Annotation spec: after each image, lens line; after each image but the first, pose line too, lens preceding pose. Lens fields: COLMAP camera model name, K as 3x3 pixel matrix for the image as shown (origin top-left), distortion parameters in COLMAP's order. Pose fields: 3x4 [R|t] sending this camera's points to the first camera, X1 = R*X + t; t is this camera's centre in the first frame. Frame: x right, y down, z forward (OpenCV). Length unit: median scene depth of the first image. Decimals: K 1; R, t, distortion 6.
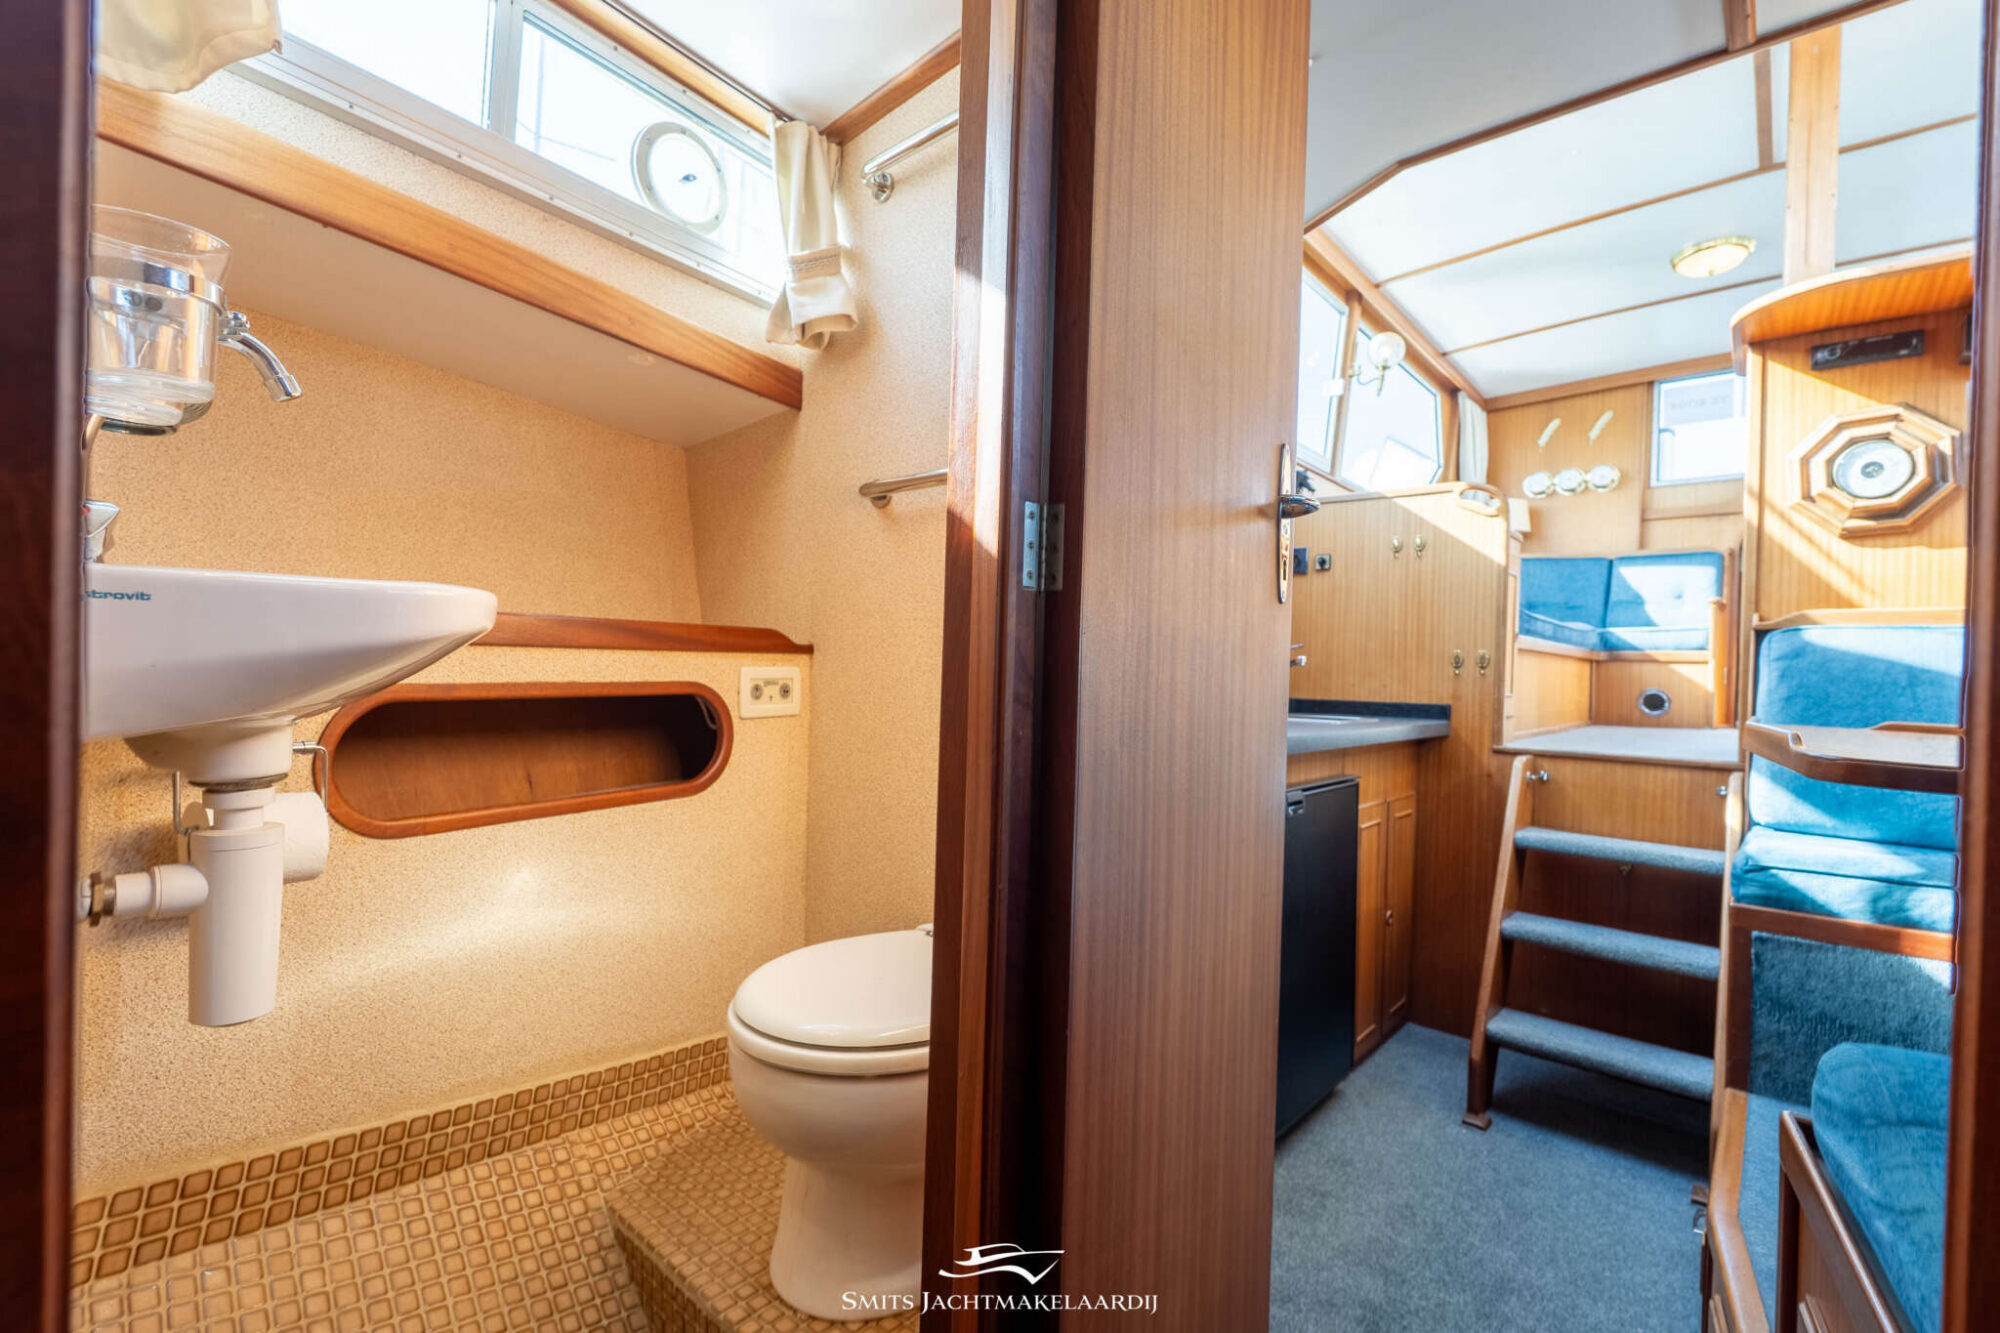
lens RADIAL K [[878.2, 0, 1004.1], [0, 878.2, 671.7], [0, 0, 1]] dist [-0.005103, 0.000780]
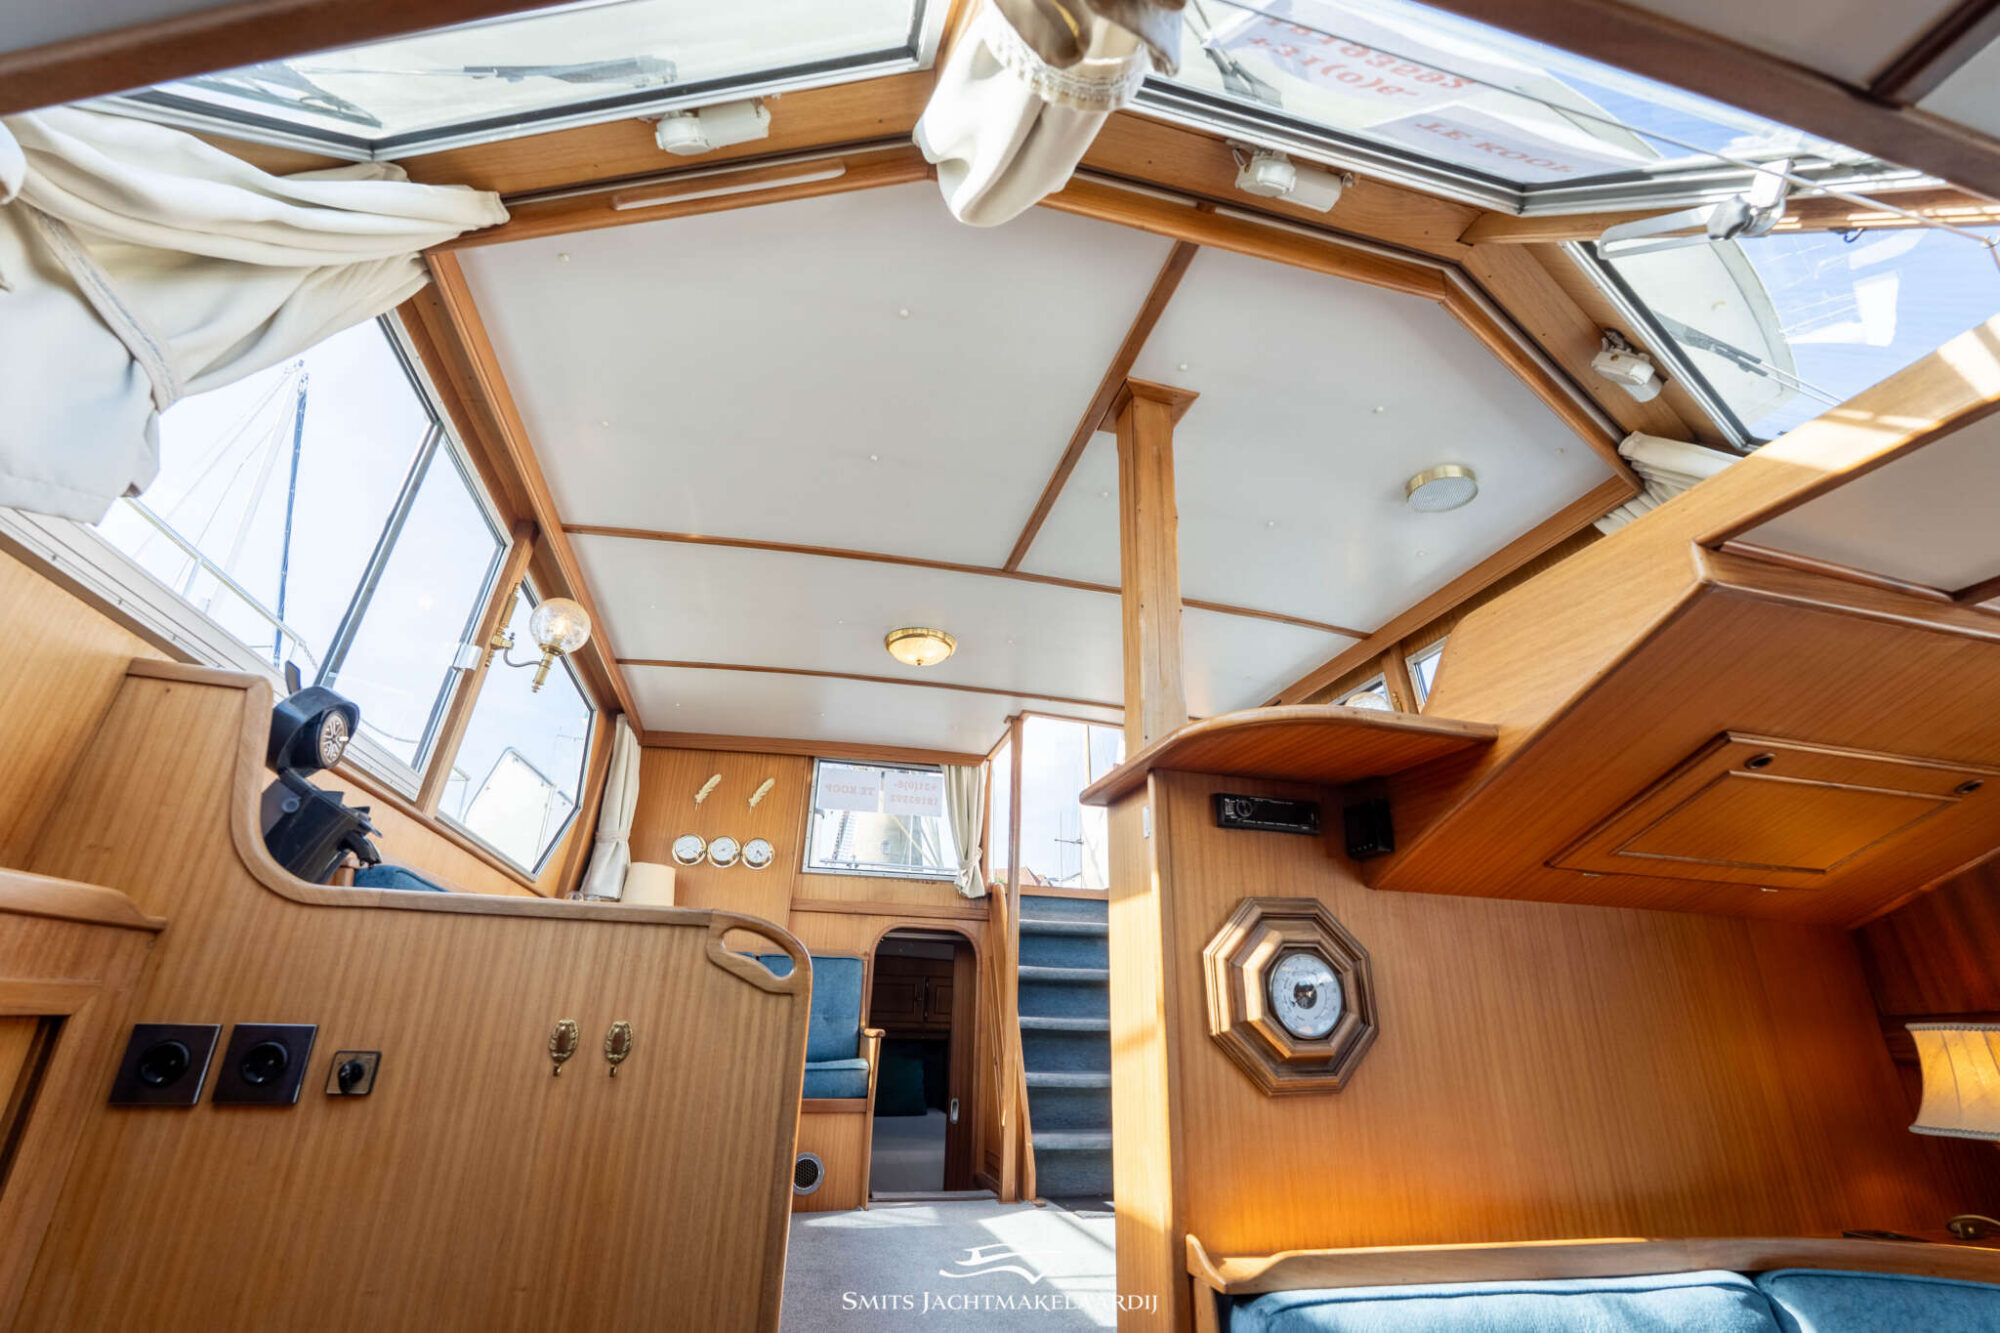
lens RADIAL K [[878.5, 0, 1000.0], [0, 878.5, 666.5], [0, 0, 1]] dist [-0.003997, 0.000295]
pose [[0.563127, 0.296126, 0.771490, 0.308560], [-0.008727, 0.935668, -0.352773, -0.269413], [-0.826324, 0.191923, 0.529484, 0.930654]]
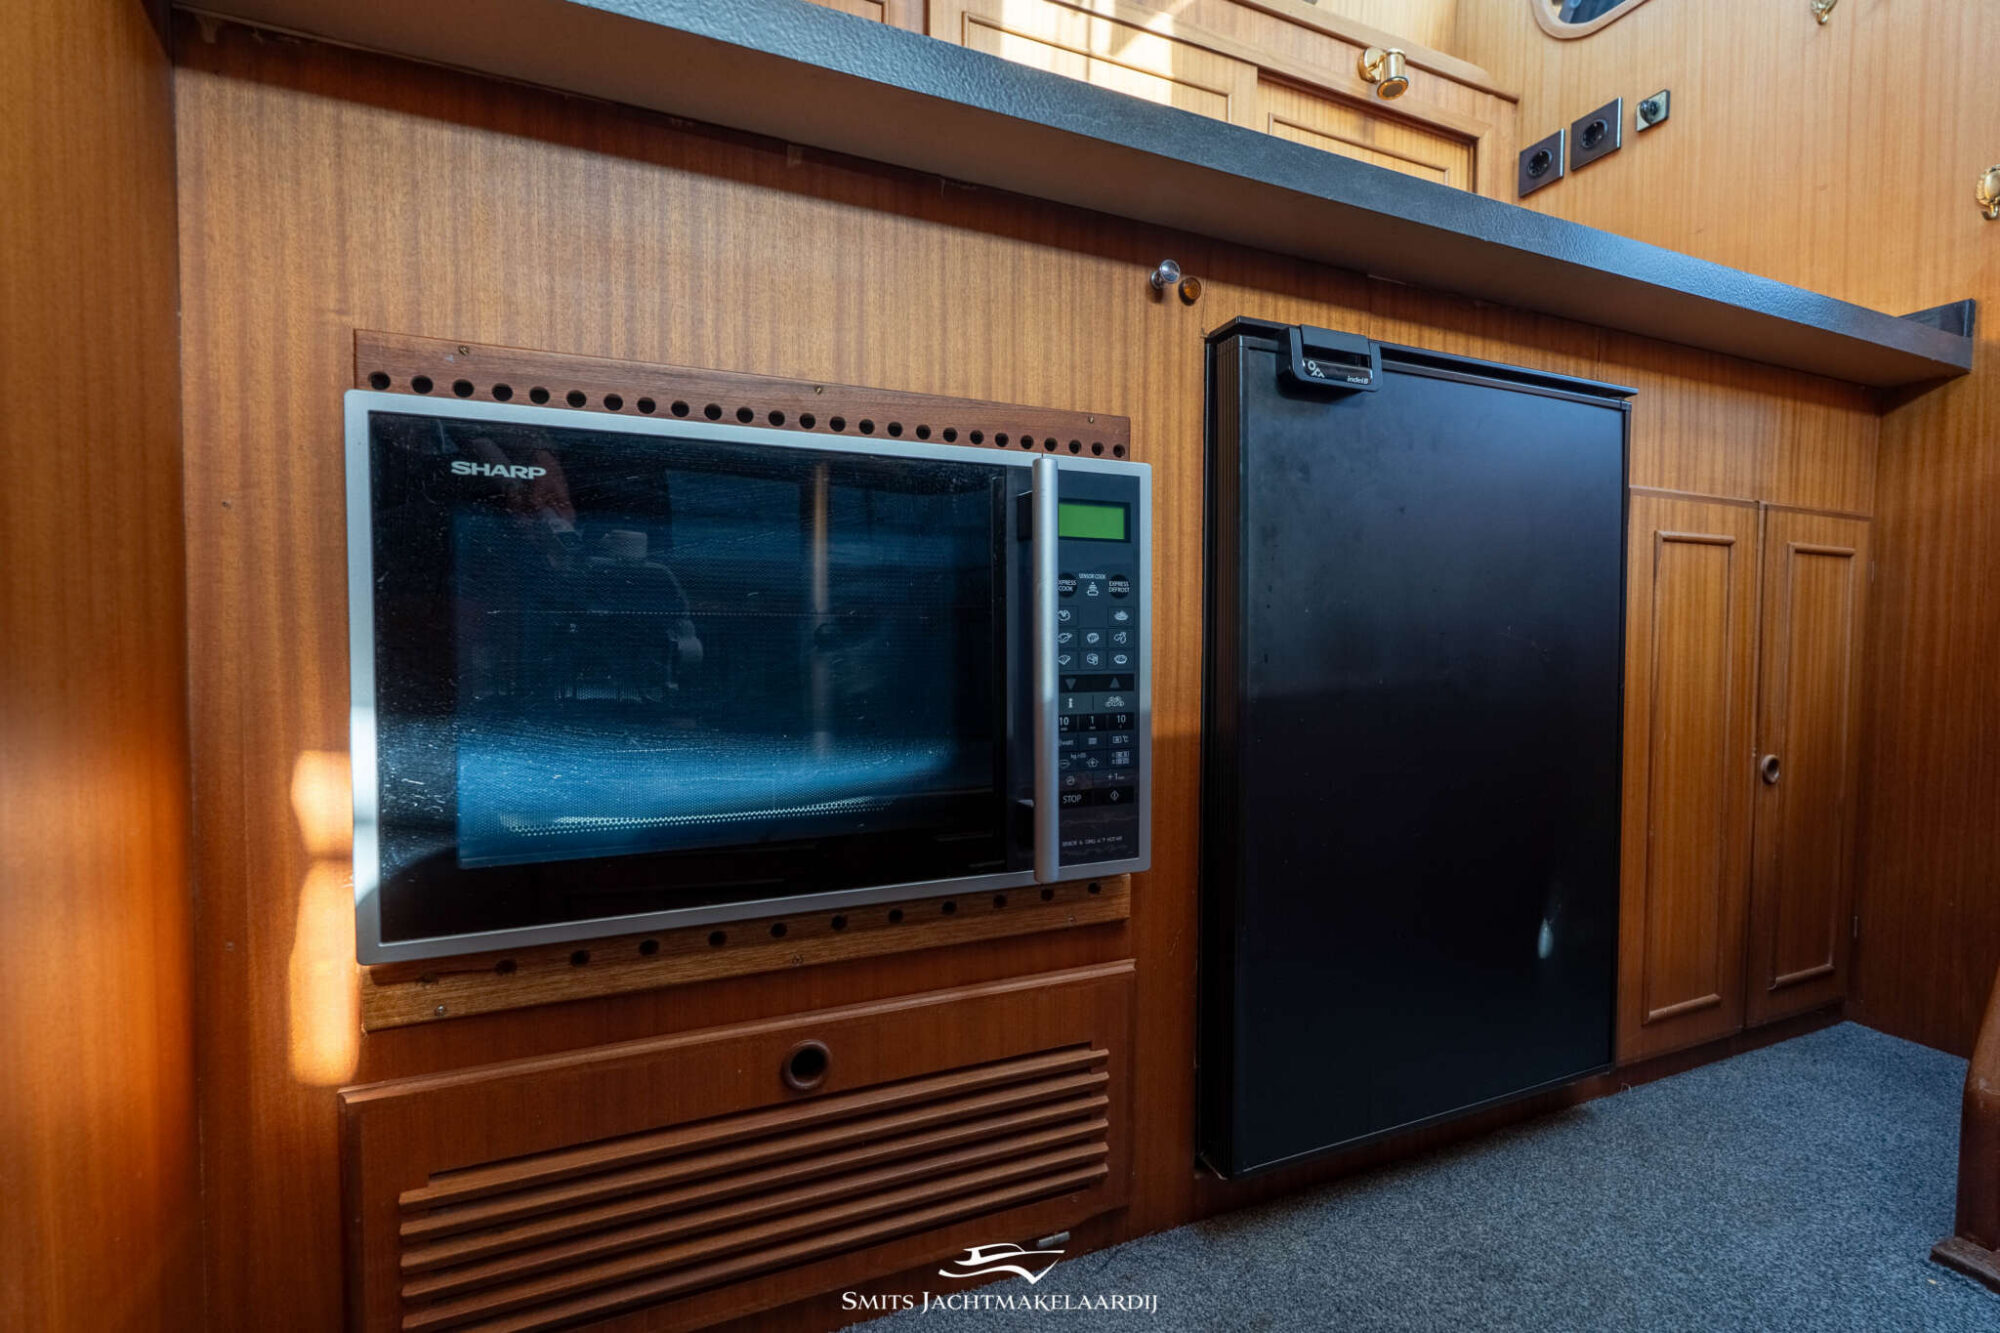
lens RADIAL K [[878.2, 0, 1004.1], [0, 878.2, 671.7], [0, 0, 1]] dist [-0.005103, 0.000780]
pose [[0.904407, -0.002429, -0.426664, 0.406566], [0.012338, 0.999715, 0.020461, 0.319042], [0.426492, -0.023769, 0.904179, 0.630824]]
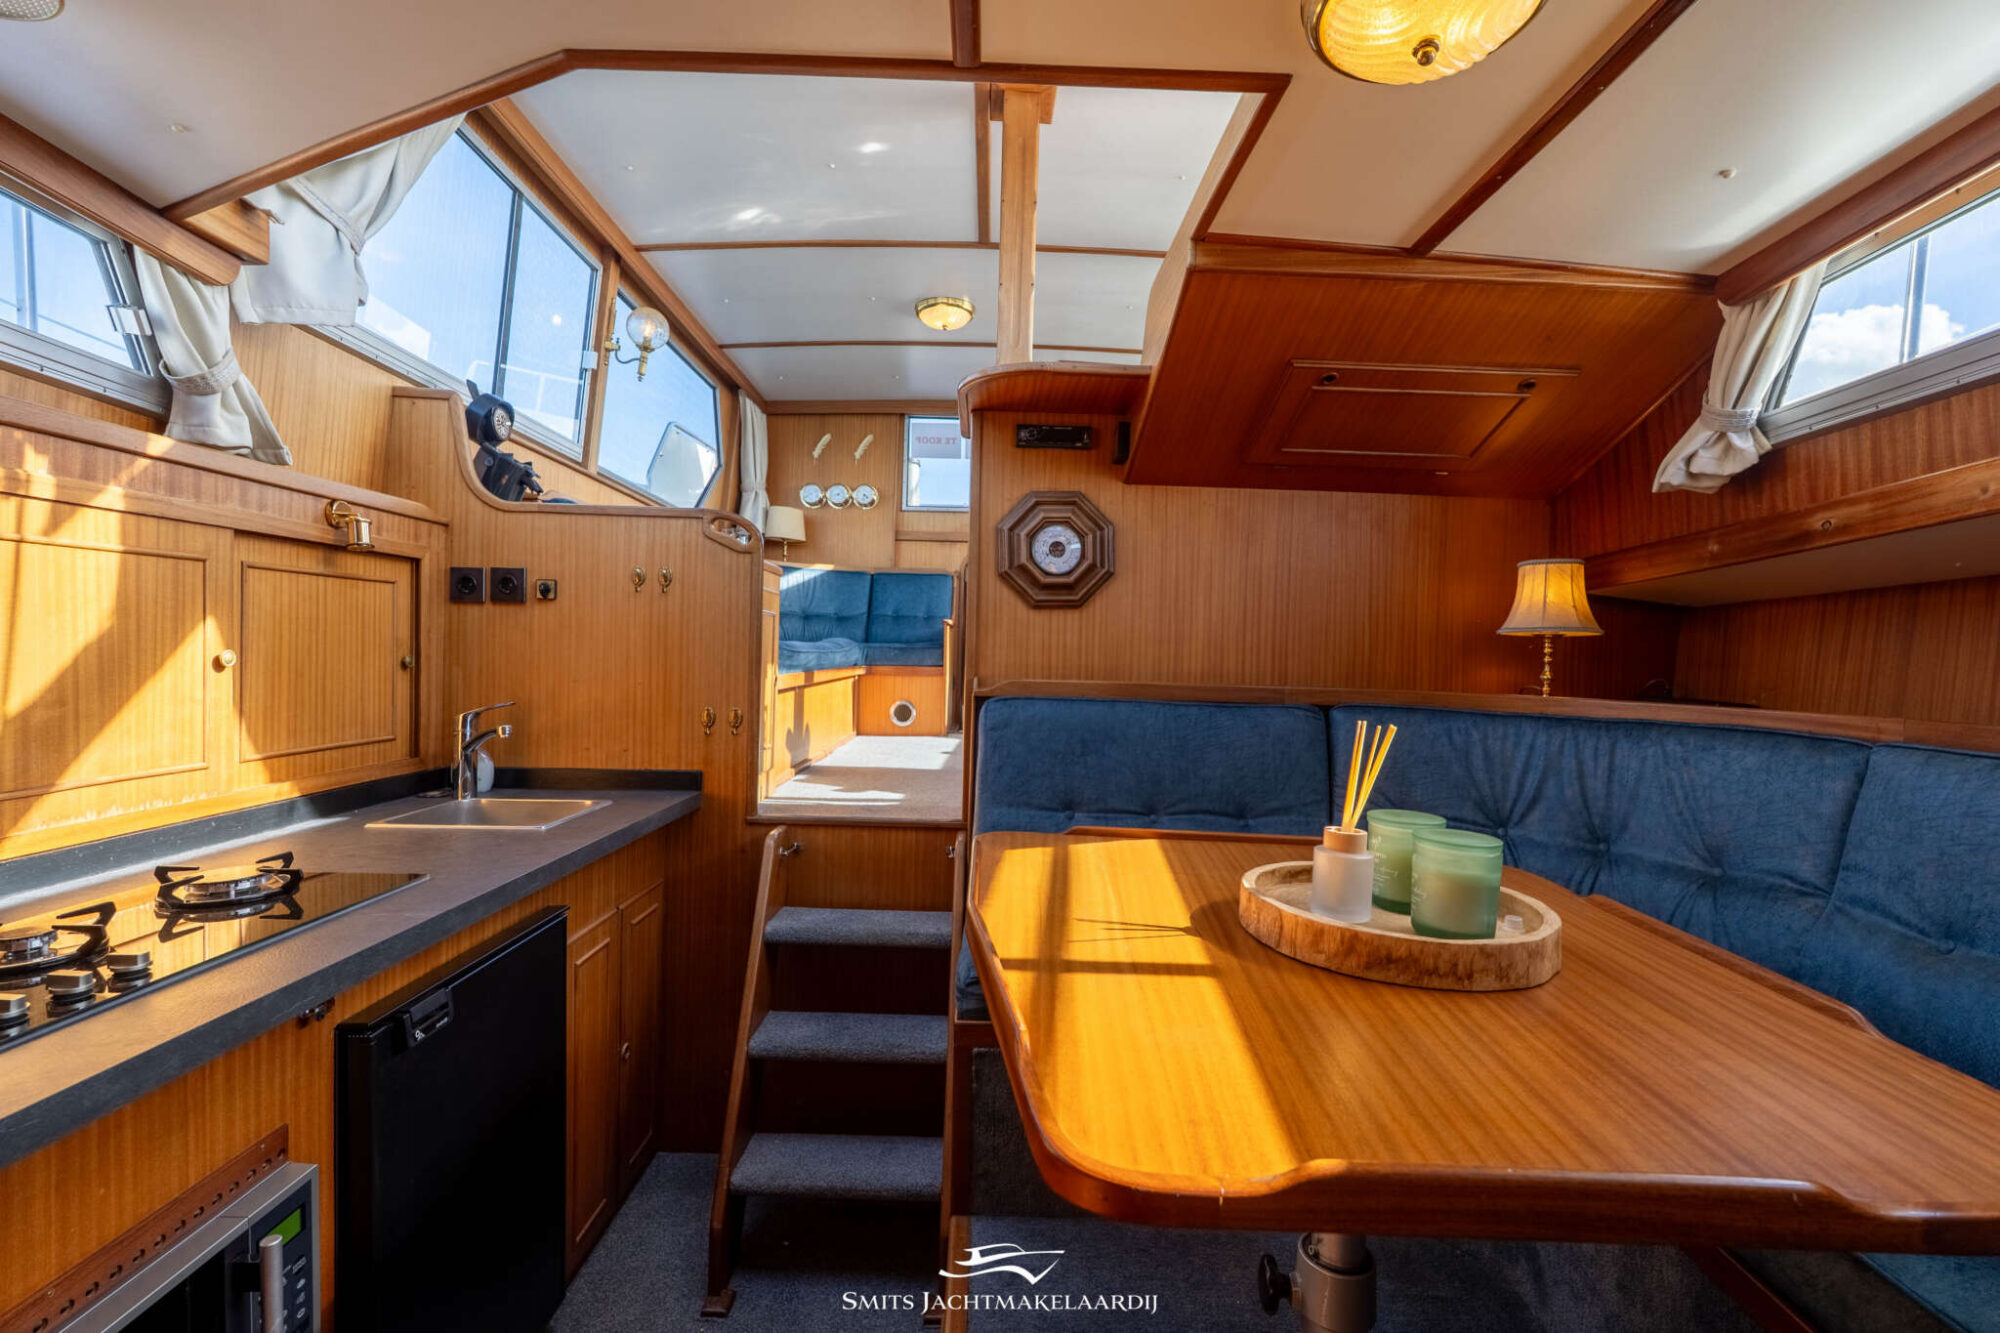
lens RADIAL K [[878.5, 0, 1000.0], [0, 878.5, 666.5], [0, 0, 1]] dist [-0.003997, 0.000295]
pose [[0.738842, -0.018666, 0.673621, 0.235864], [-0.003406, 0.999500, 0.031432, -0.142032], [-0.673871, -0.025517, 0.738409, 0.279615]]
